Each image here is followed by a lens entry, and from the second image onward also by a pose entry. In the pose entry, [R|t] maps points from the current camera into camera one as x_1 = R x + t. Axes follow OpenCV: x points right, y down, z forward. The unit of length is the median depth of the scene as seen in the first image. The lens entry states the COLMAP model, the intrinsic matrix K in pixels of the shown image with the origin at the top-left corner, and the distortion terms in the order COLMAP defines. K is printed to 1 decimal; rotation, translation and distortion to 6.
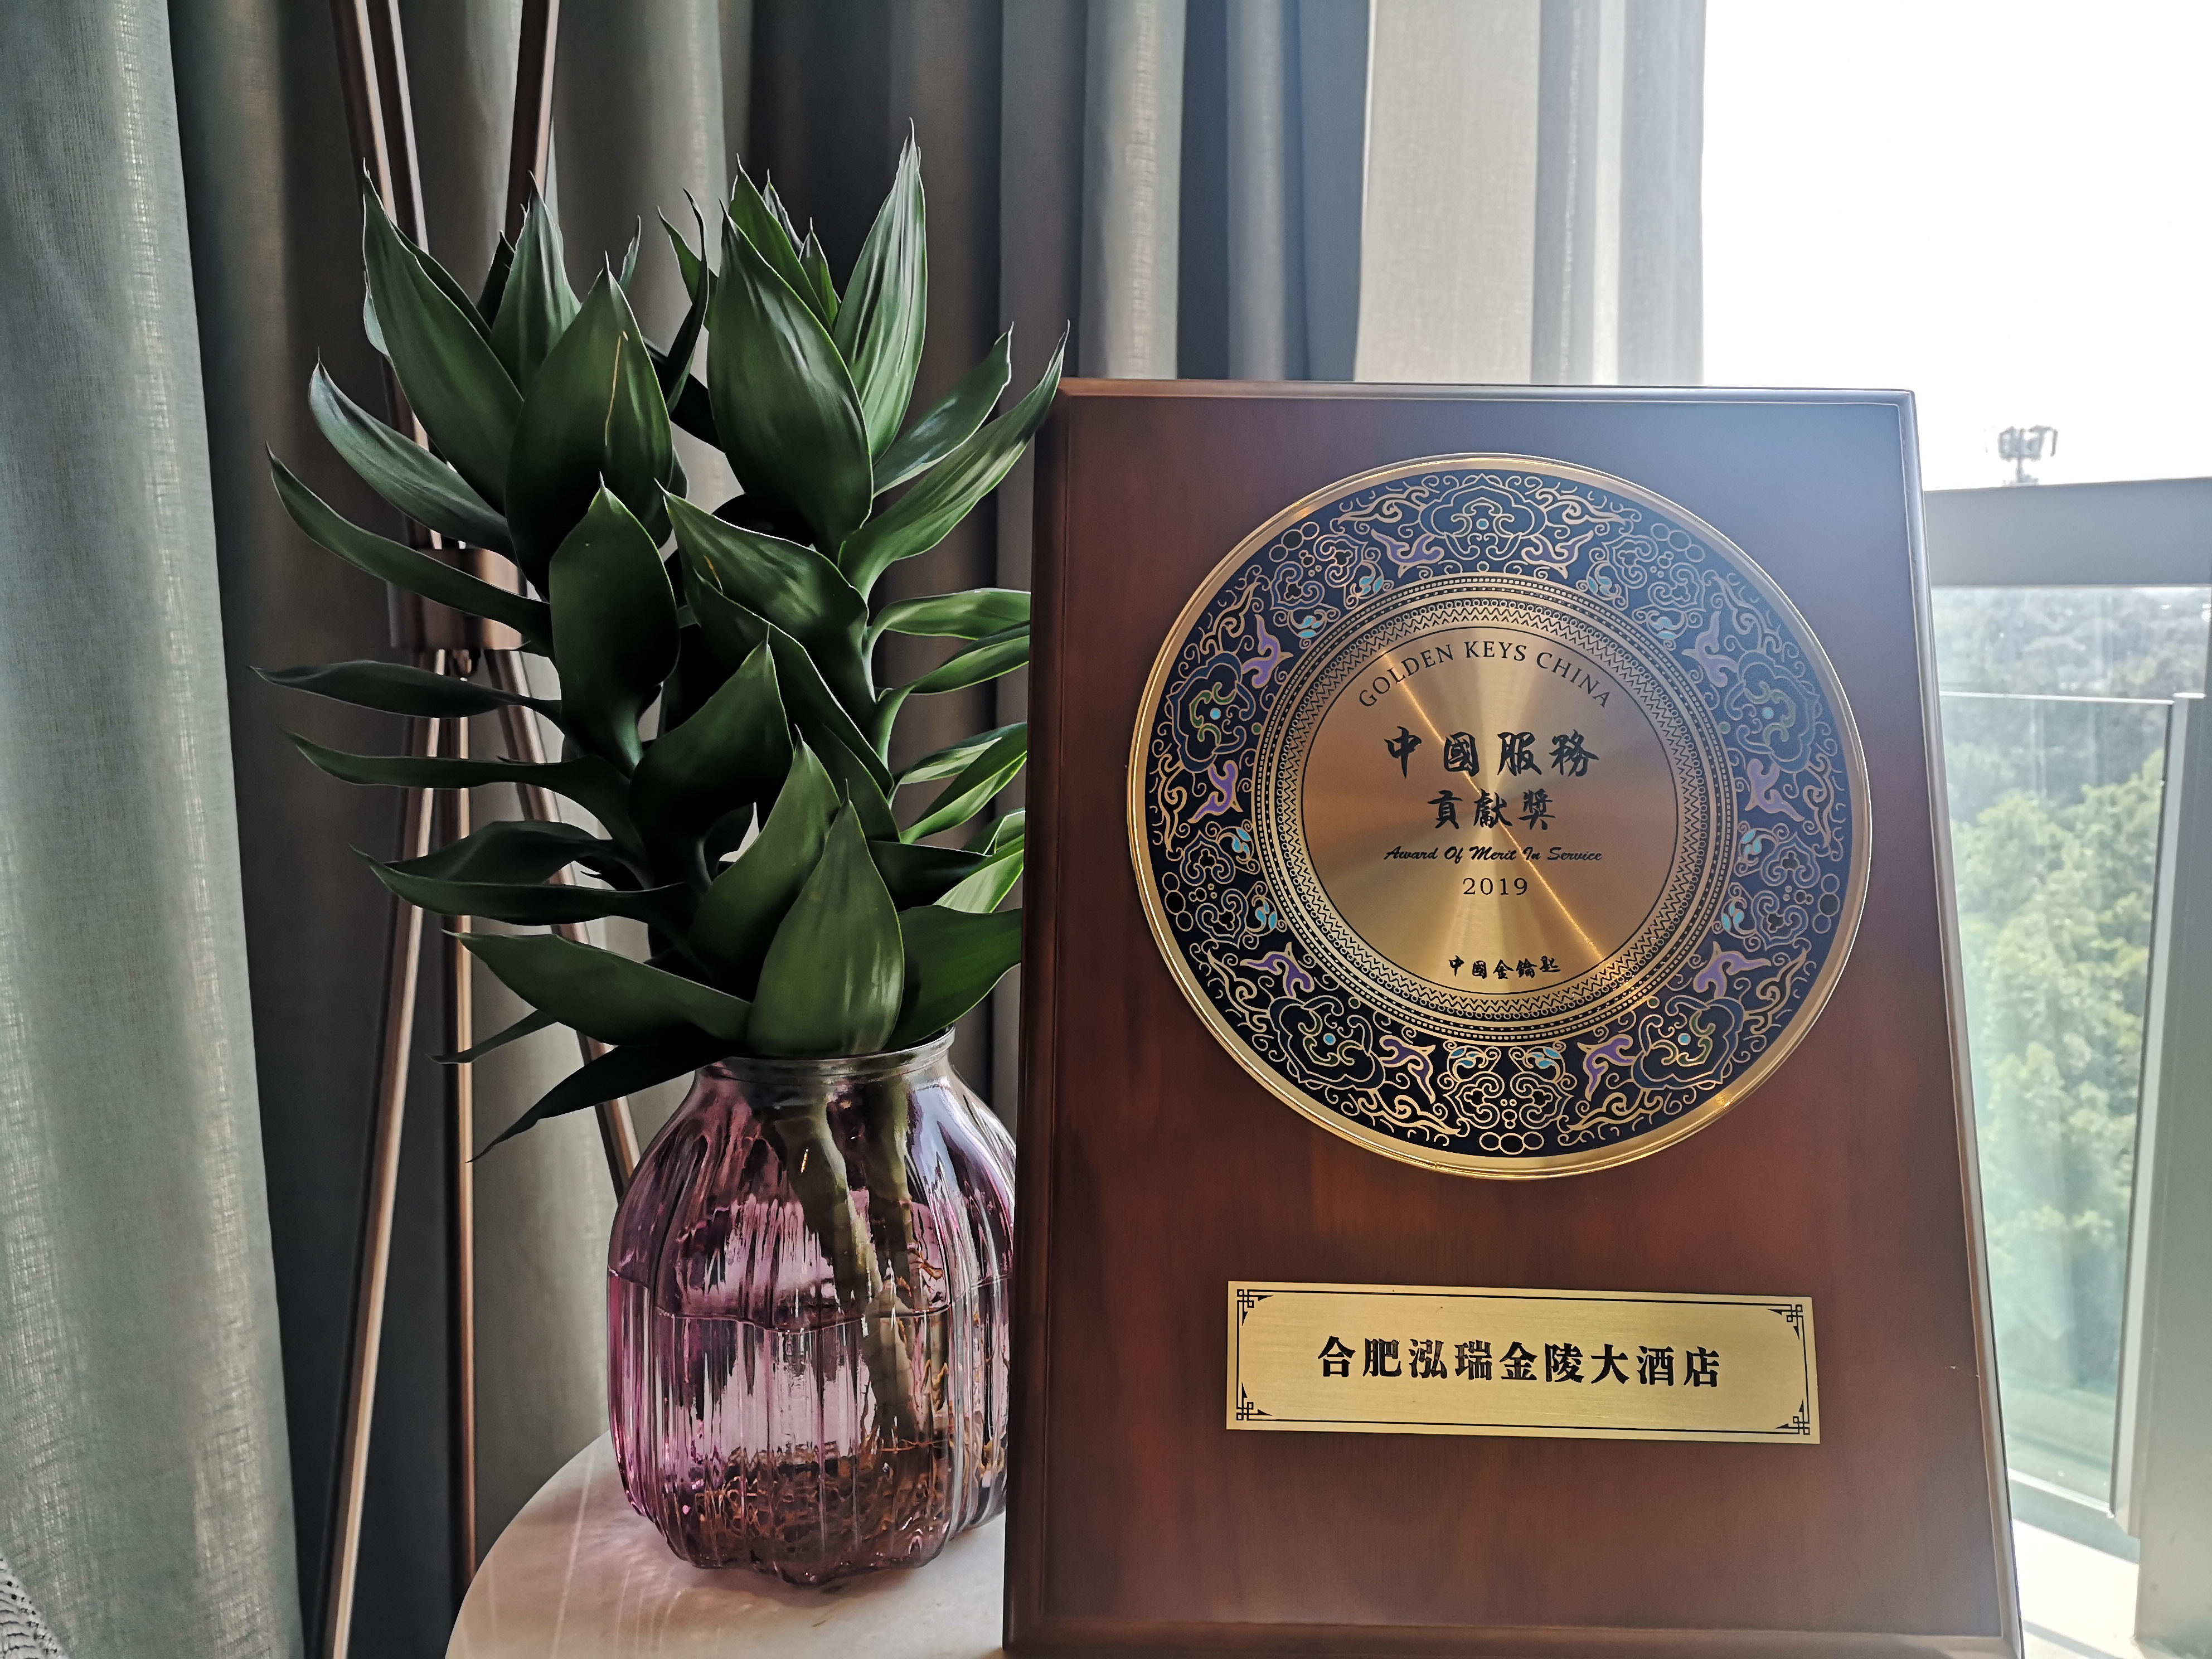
lens RADIAL K [[1732.8, 0, 1095.5], [0, 1732.8, 824.6], [0, 0, 1]] dist [0.002030, 0.000172]
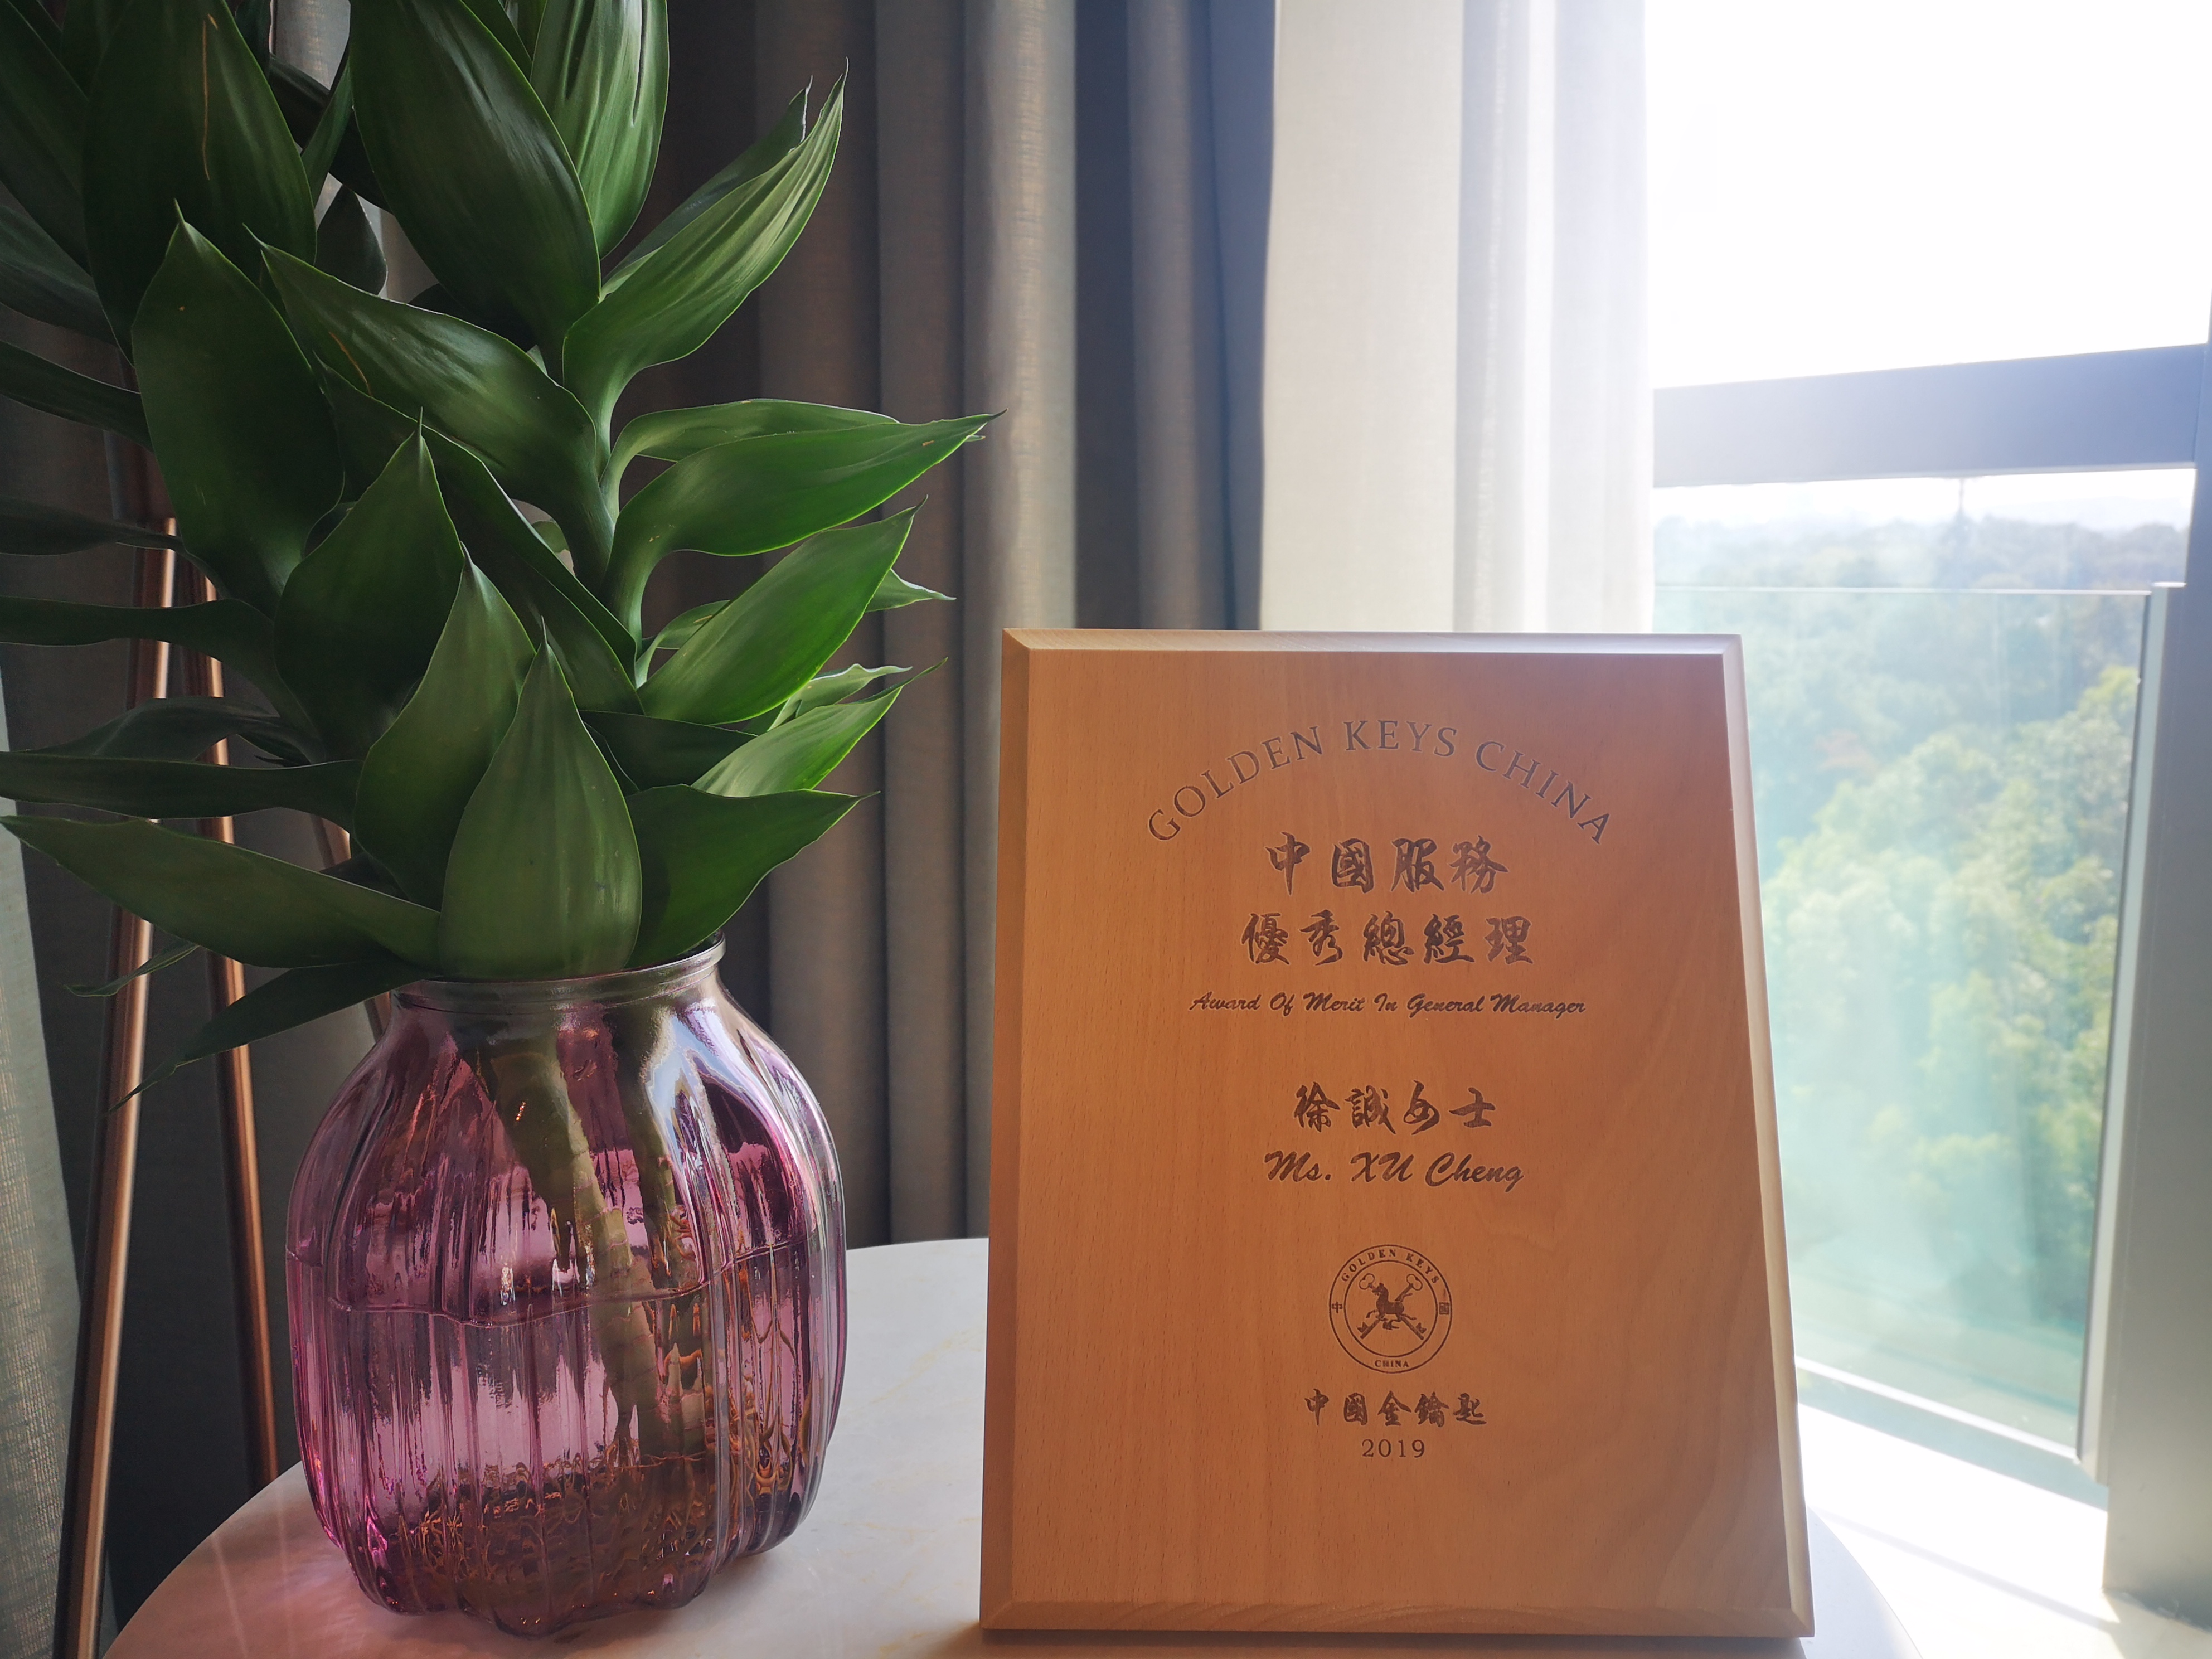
lens RADIAL K [[1732.8, 0, 1115.3], [0, 1732.8, 834.1], [0, 0, 1]] dist [0.002030, 0.000172]
pose [[0.999350, -0.012718, 0.033728, 0.076882], [0.011573, 0.999358, 0.033909, 0.041921], [-0.034138, -0.033497, 0.998856, 0.190329]]
